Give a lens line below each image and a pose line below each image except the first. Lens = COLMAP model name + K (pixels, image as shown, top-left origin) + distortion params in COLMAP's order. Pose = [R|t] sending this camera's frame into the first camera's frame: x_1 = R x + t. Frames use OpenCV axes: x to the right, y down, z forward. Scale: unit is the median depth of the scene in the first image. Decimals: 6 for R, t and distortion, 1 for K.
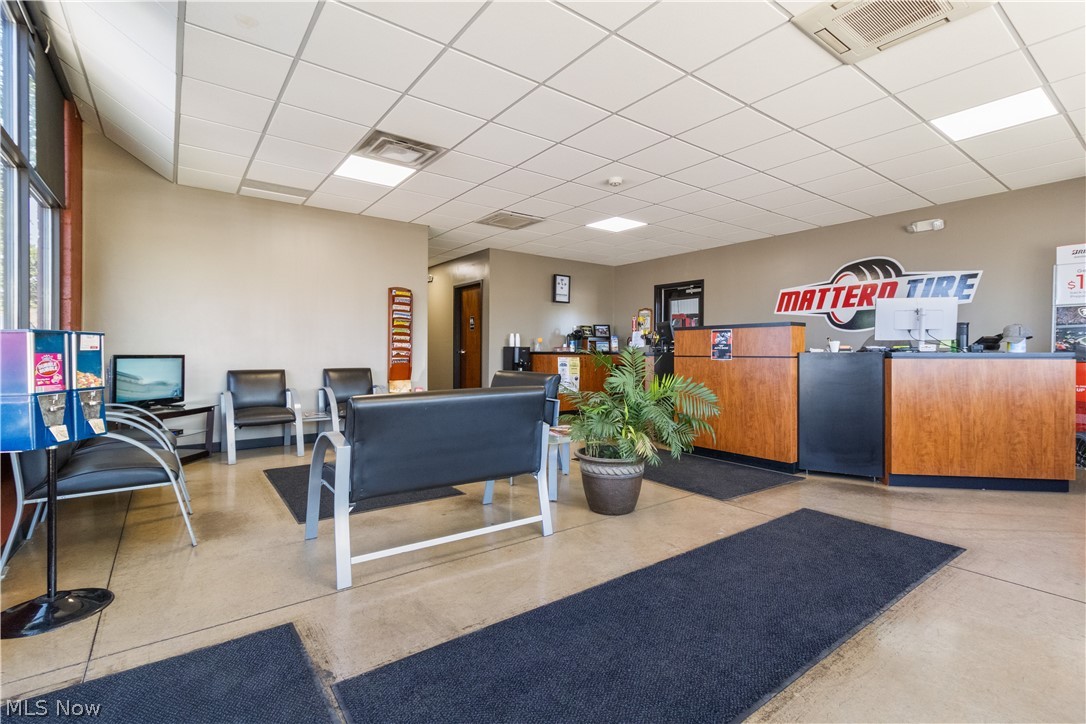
lens RADIAL K [[505.0, 0, 551.7], [0, 505.0, 358.4], [0, 0, 1]] dist [0.004440, 0.000019]
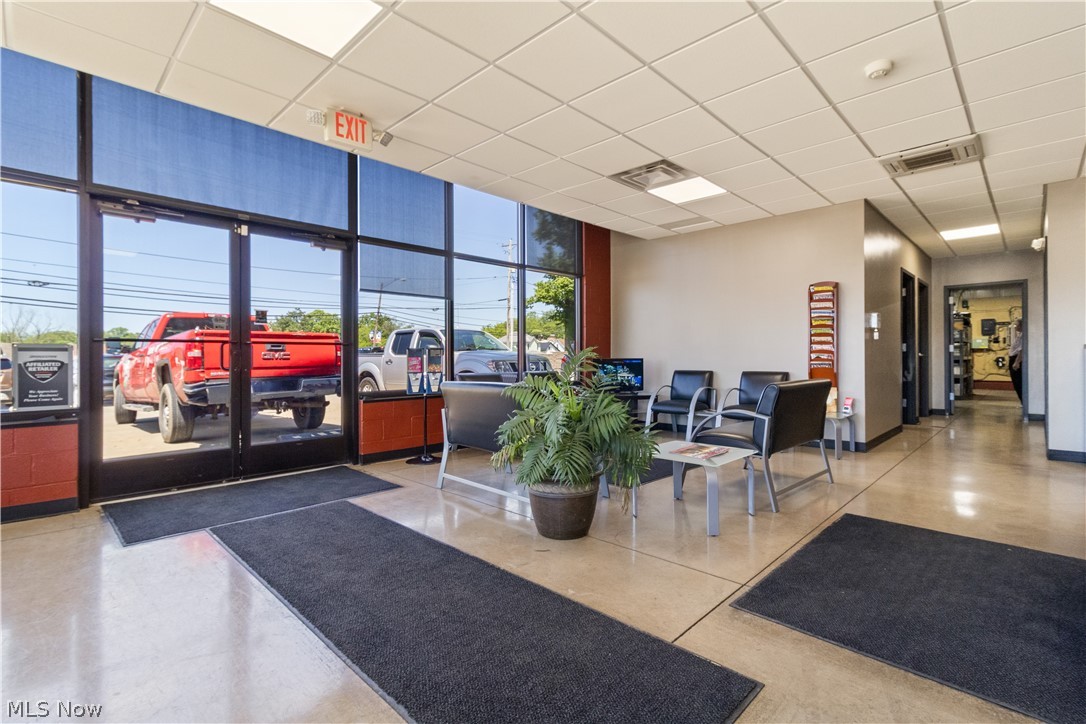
lens RADIAL K [[505.0, 0, 551.7], [0, 505.0, 358.4], [0, 0, 1]] dist [0.004440, 0.000019]
pose [[0.153479, 0.000298, -0.988152, 0.404377], [-0.007145, 0.999974, -0.000808, -0.001998], [0.988126, 0.007184, 0.153477, 0.317322]]
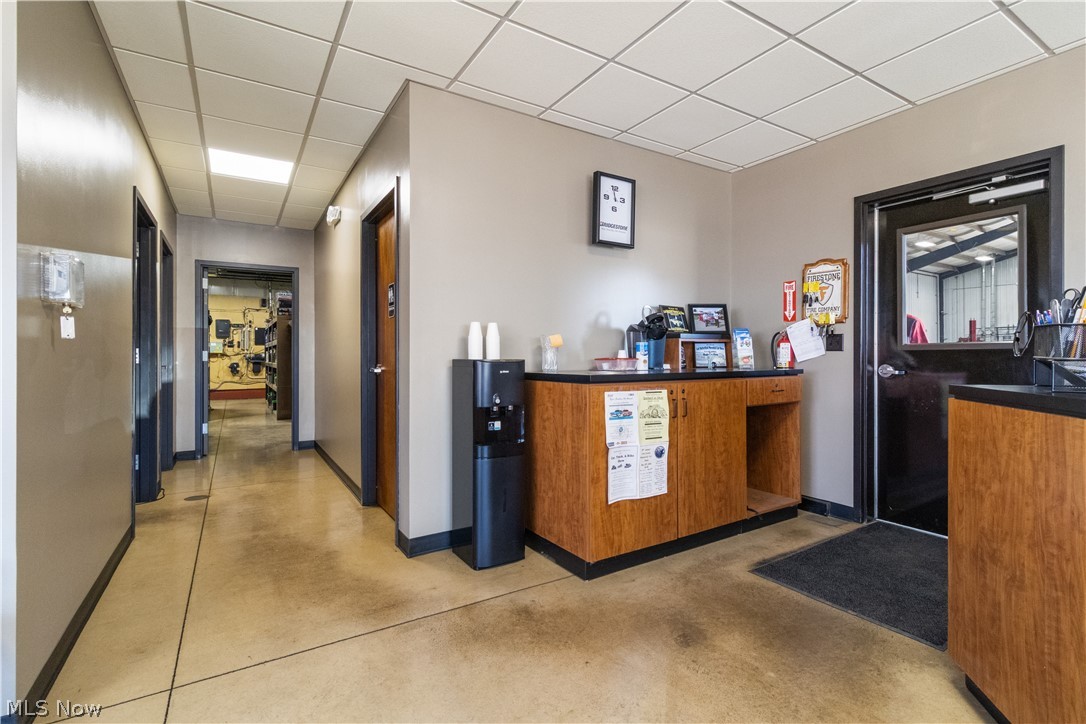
lens RADIAL K [[505.0, 0, 551.7], [0, 505.0, 358.4], [0, 0, 1]] dist [0.004440, 0.000019]
pose [[0.995733, -0.003573, -0.092217, 0.008275], [0.003034, 0.999978, -0.005979, -0.022163], [0.092237, 0.005674, 0.995721, 0.670239]]
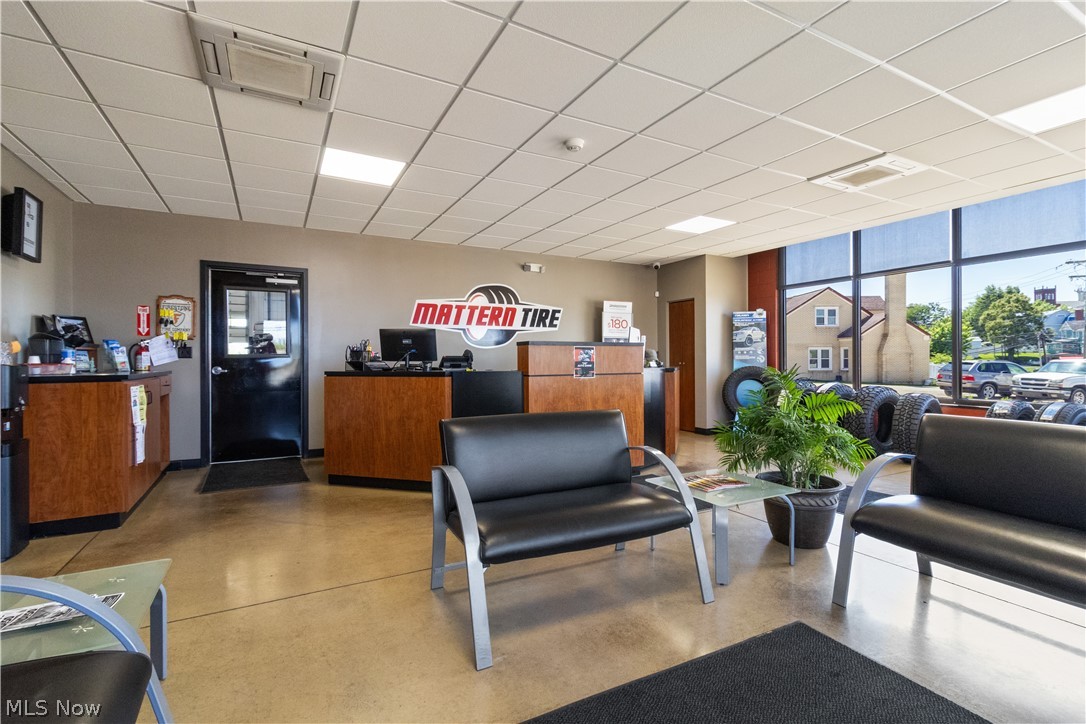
lens RADIAL K [[505.0, 0, 551.7], [0, 505.0, 358.4], [0, 0, 1]] dist [0.004440, 0.000019]
pose [[0.149704, 0.001538, 0.988730, -0.376465], [0.017351, 0.999841, -0.004182, -0.019134], [-0.988579, 0.017782, 0.149653, 0.560038]]
